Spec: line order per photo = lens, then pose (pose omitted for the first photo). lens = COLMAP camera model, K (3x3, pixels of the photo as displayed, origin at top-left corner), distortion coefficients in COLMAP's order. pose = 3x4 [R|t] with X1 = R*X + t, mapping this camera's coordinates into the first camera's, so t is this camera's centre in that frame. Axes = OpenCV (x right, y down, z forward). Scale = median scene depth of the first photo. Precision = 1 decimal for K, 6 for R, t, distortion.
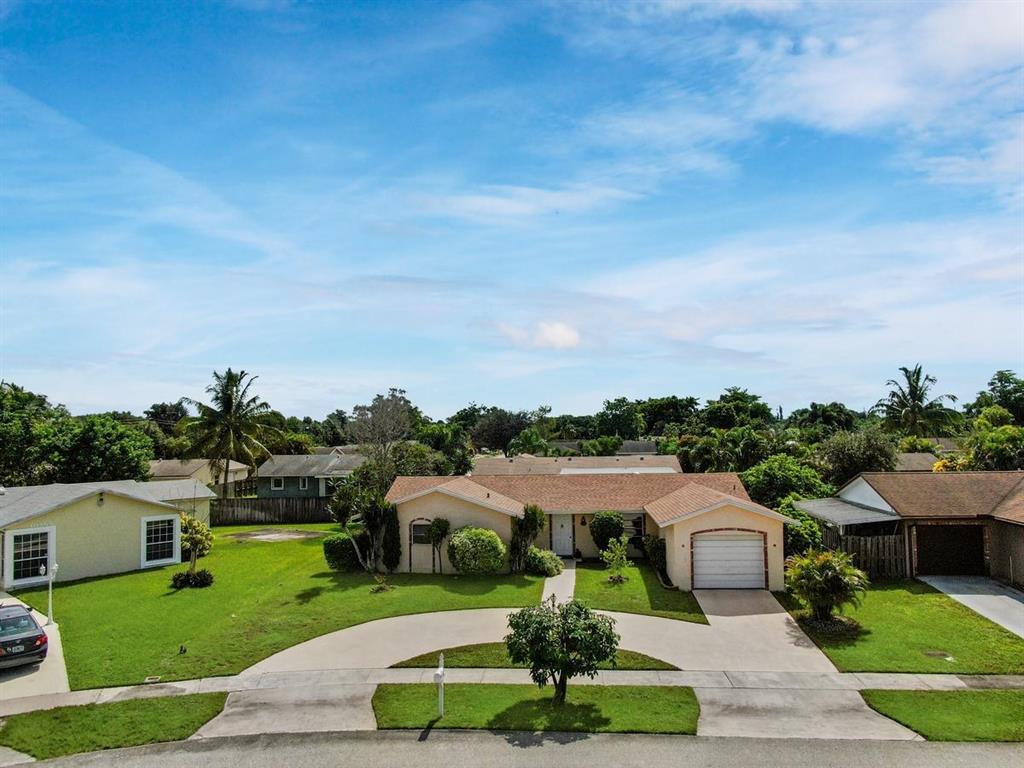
lens RADIAL K [[731.8, 0, 511.0], [0, 731.8, 385.6], [0, 0, 1]] dist [-0.013717, 0.001728]
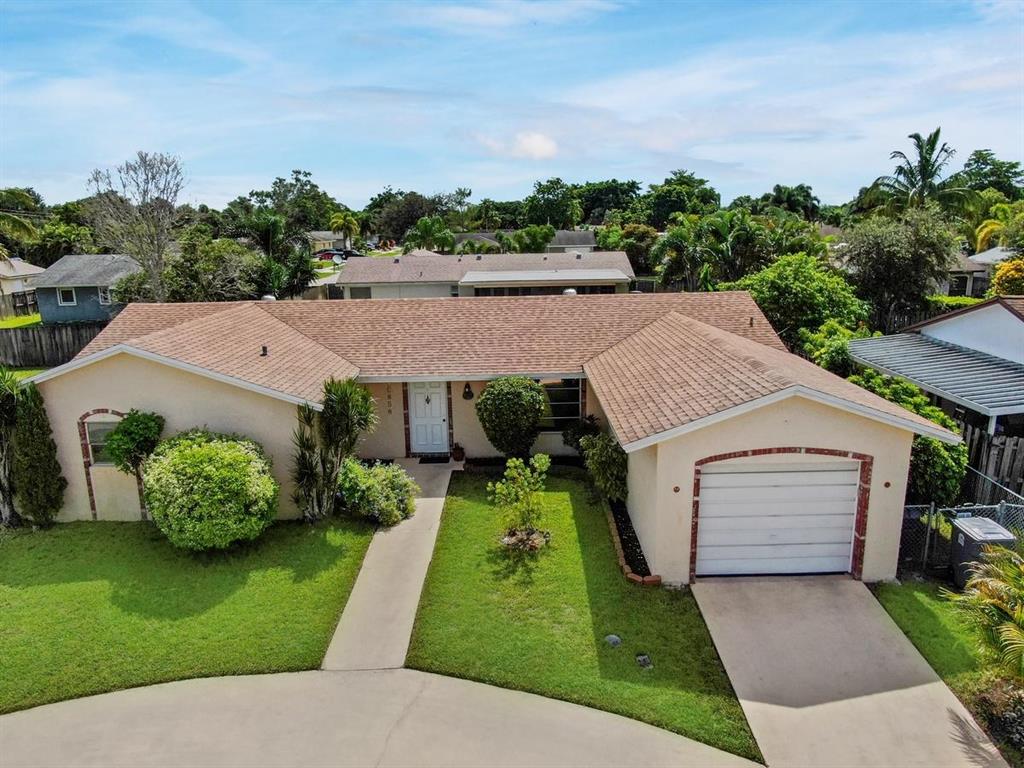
lens RADIAL K [[731.8, 0, 517.2], [0, 731.8, 385.4], [0, 0, 1]] dist [-0.013717, 0.001728]
pose [[0.995308, -0.023791, 0.093791, 0.039731], [-0.003430, 0.960019, 0.279914, 0.016459], [-0.096701, -0.278922, 0.955433, 0.233358]]
